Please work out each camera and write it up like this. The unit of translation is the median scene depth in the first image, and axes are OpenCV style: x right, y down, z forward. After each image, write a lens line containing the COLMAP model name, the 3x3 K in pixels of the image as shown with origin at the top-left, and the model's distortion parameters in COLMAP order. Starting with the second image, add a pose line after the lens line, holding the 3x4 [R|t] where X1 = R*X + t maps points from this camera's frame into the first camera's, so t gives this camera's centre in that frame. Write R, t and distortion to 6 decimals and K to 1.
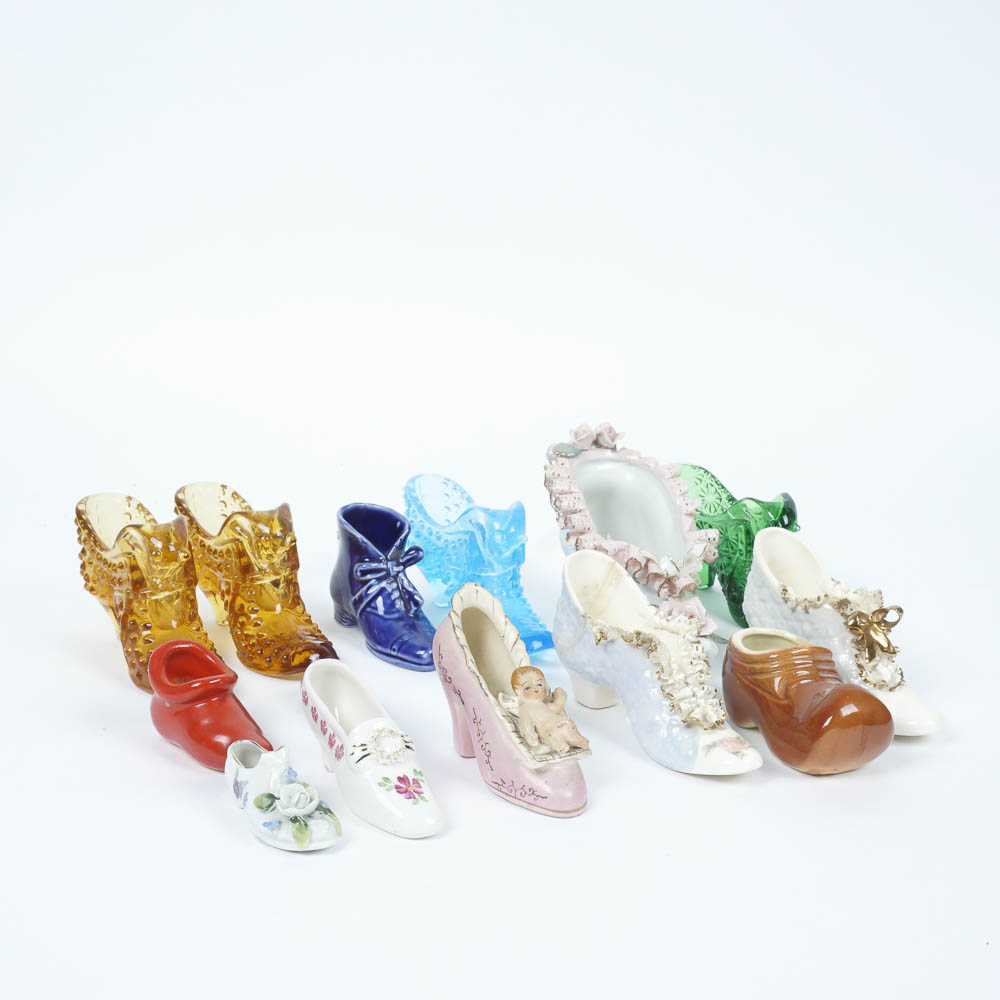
lens RADIAL K [[1827.1, 0, 548.6], [0, 1827.1, 489.1], [0, 0, 1]] dist [-0.035046, 0.000000]
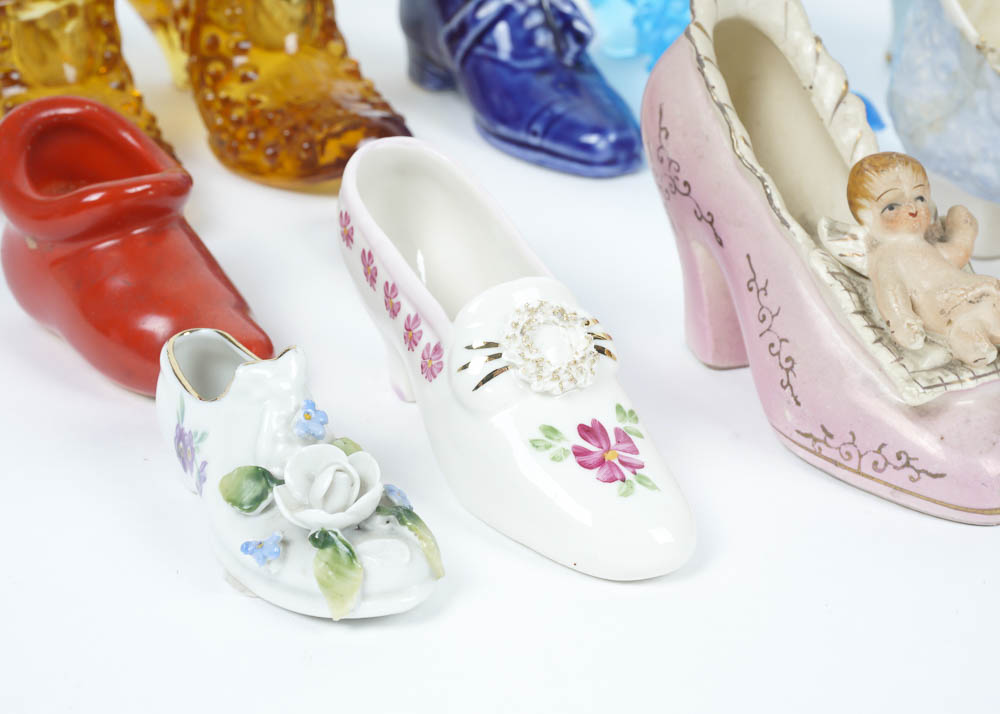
lens RADIAL K [[2029.4, 0, 506.5], [0, 2029.4, 359.9], [0, 0, 1]] dist [0.105977, 0.000000]
pose [[0.998194, 0.008374, -0.059493, -0.068386], [0.001753, 0.985757, 0.168168, 0.065215], [0.060054, -0.167969, 0.983961, 0.534714]]
